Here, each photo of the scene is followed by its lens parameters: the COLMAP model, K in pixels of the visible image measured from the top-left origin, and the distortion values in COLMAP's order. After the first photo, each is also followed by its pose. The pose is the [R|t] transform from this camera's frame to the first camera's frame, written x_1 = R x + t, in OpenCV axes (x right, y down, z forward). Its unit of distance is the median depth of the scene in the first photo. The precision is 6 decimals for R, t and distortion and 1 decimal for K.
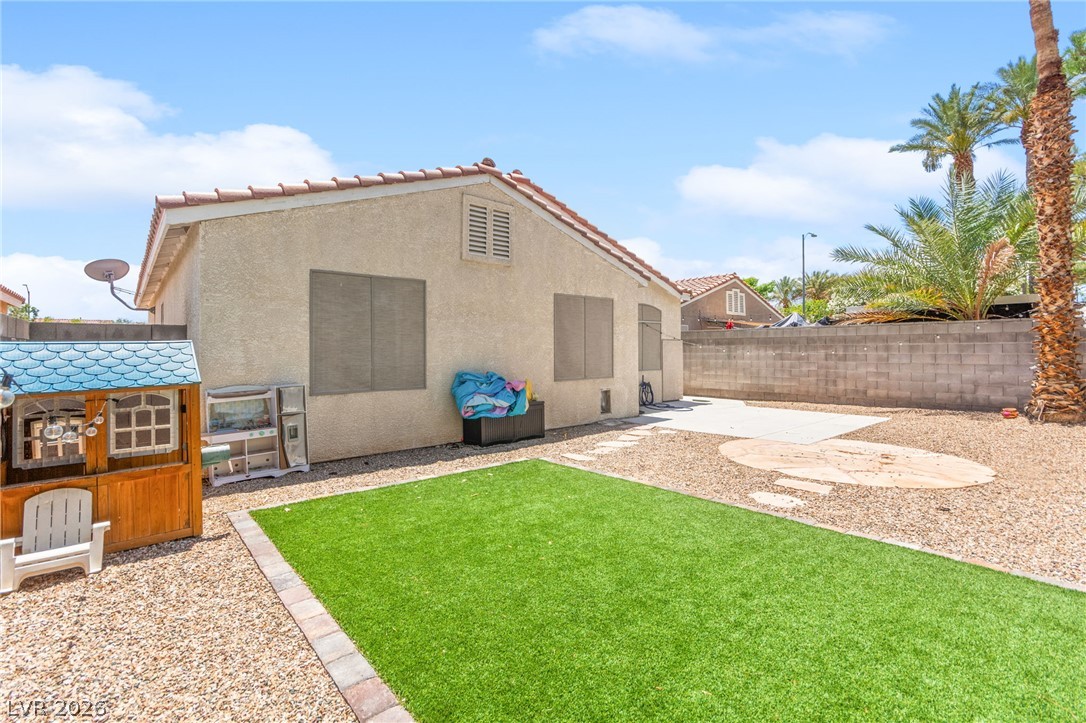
lens RADIAL K [[479.0, 0, 541.5], [0, 479.0, 357.4], [0, 0, 1]] dist [-0.003104, -0.000175]
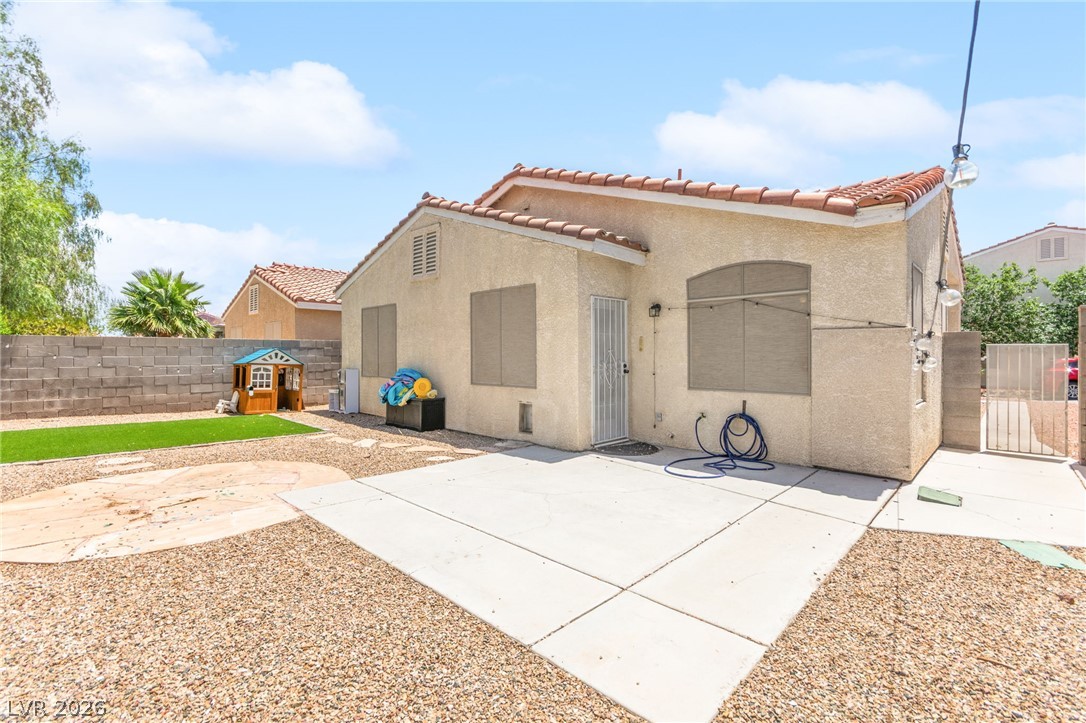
lens RADIAL K [[479.0, 0, 537.2], [0, 479.0, 356.0], [0, 0, 1]] dist [-0.003104, -0.000175]
pose [[0.115693, 0.003362, -0.993279, 0.945599], [-0.016163, 0.999868, 0.001502, -0.010522], [0.993154, 0.015880, 0.115732, 0.970783]]
